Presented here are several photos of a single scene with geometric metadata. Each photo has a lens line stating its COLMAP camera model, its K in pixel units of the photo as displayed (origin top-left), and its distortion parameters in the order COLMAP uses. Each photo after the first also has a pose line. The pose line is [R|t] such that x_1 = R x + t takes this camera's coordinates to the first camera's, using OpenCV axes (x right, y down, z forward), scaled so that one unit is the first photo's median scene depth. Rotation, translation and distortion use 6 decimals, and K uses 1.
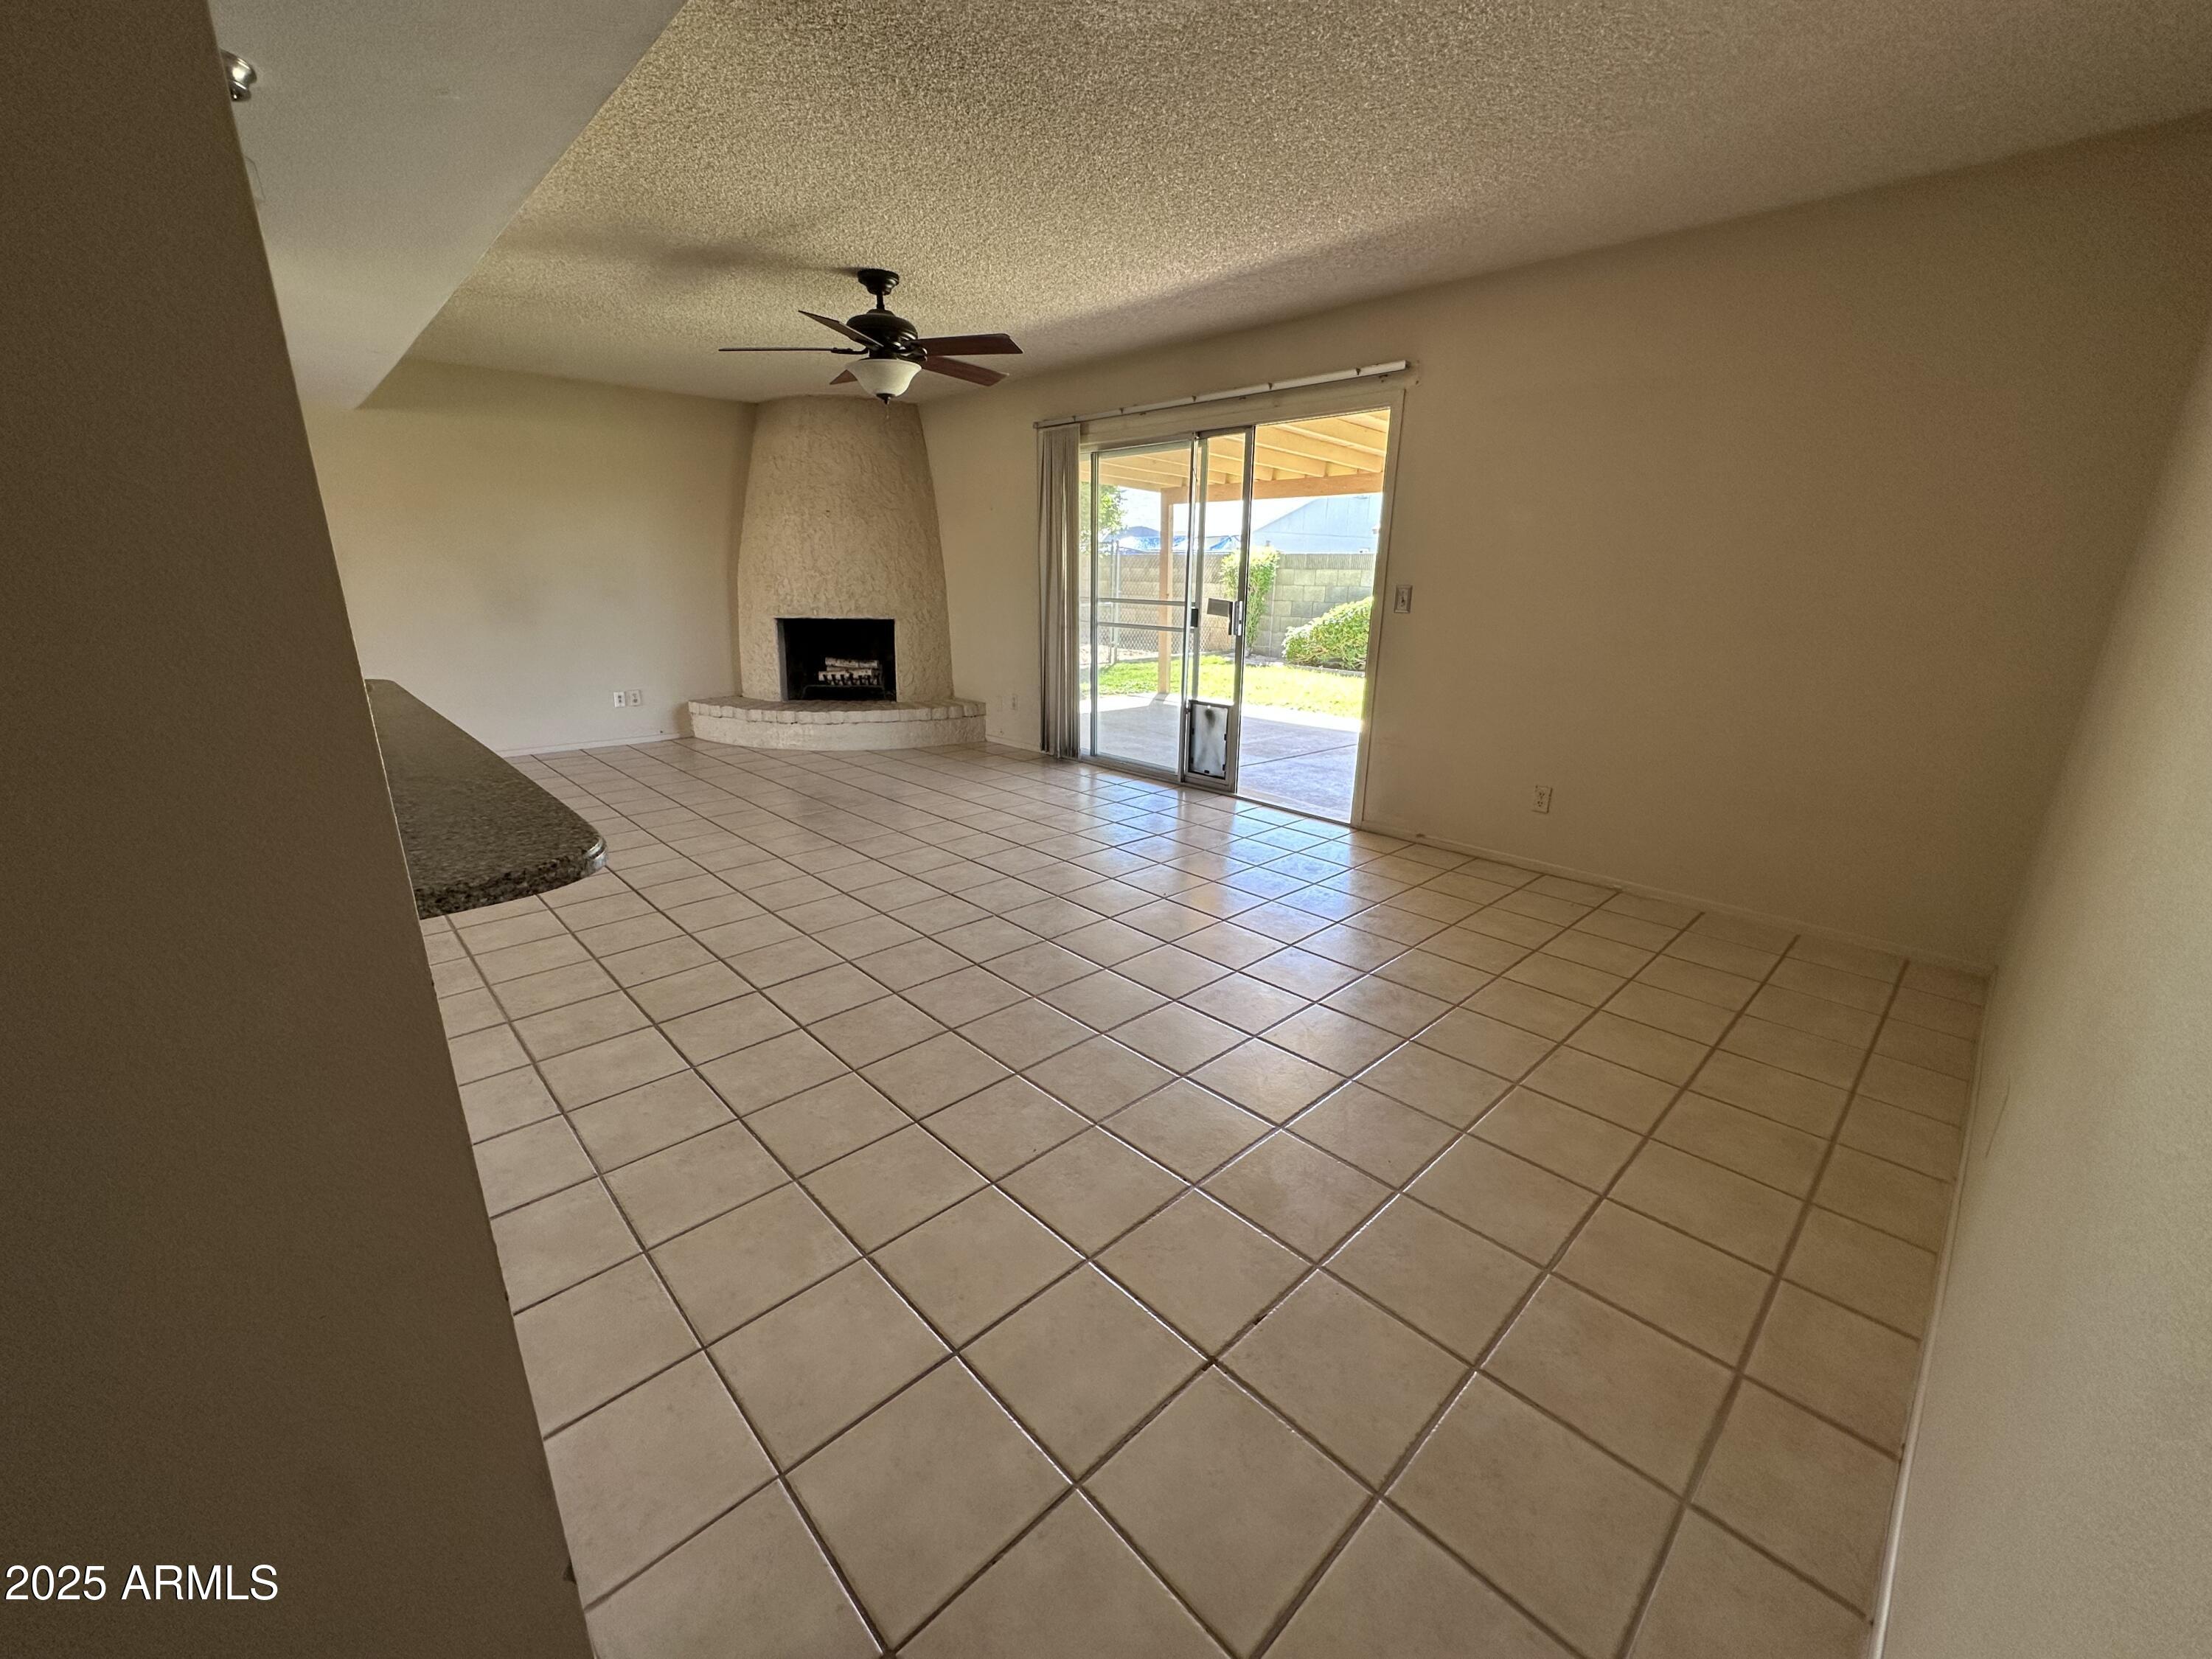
lens RADIAL K [[877.8, 0, 1102.7], [0, 877.8, 822.1], [0, 0, 1]] dist [-0.003797, -0.000107]
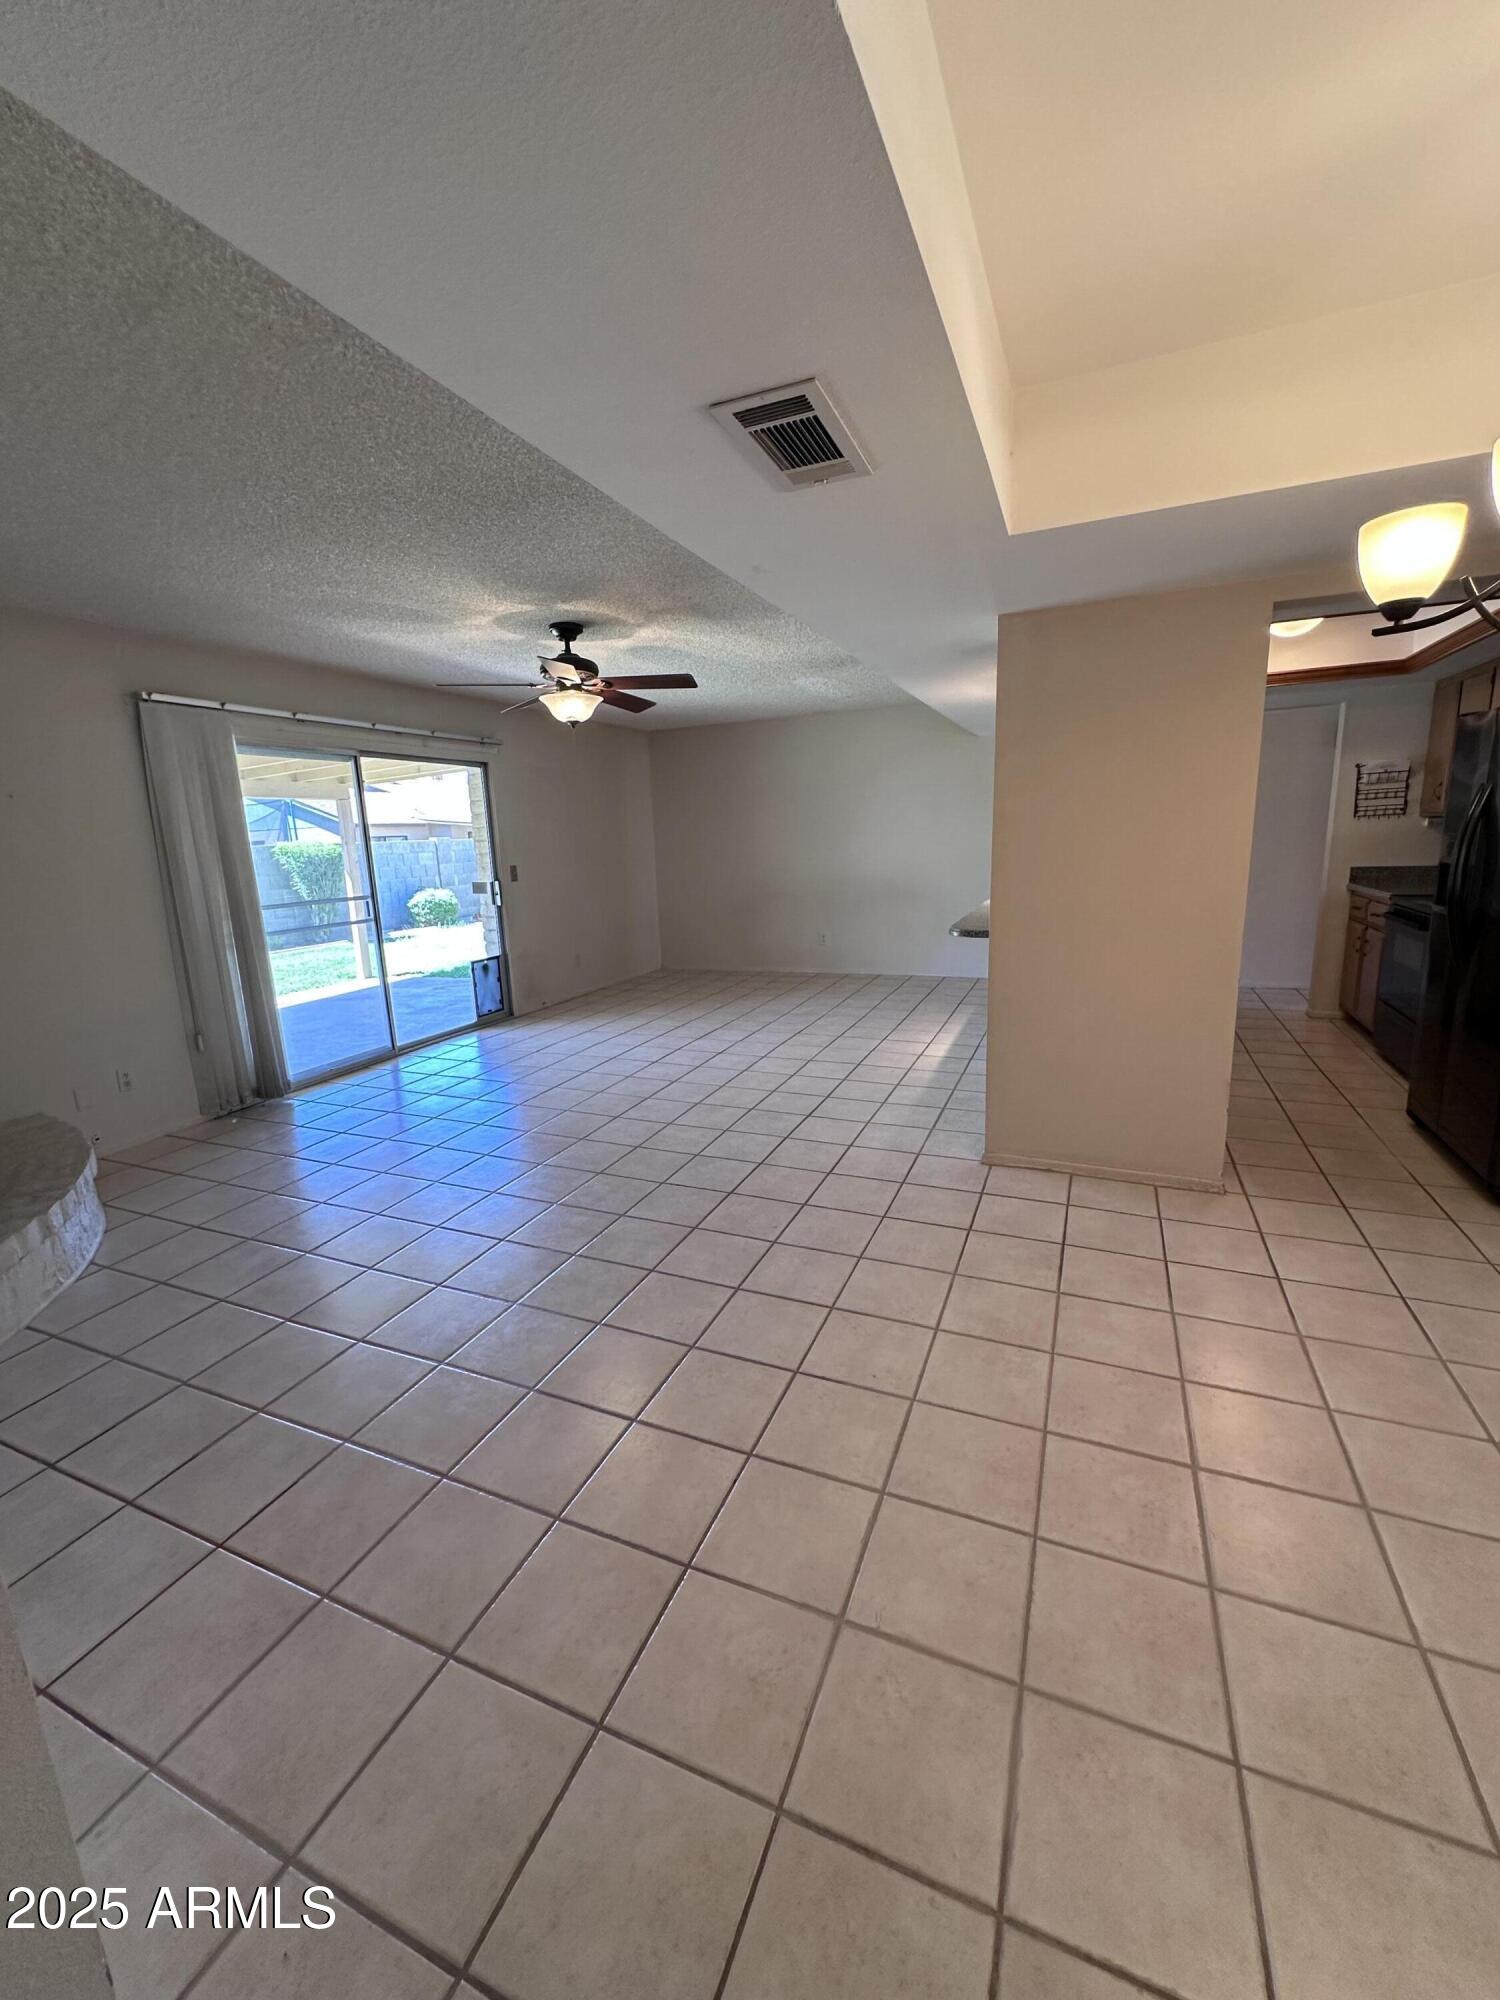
lens RADIAL K [[793.6, 0, 746.2], [0, 793.6, 995.8], [0, 0, 1]] dist [-0.003797, -0.000107]
pose [[-0.386941, -0.178214, 0.904719, -1.128657], [0.286217, 0.909472, 0.301564, -0.332572], [-0.876559, 0.375634, -0.300904, 1.030809]]
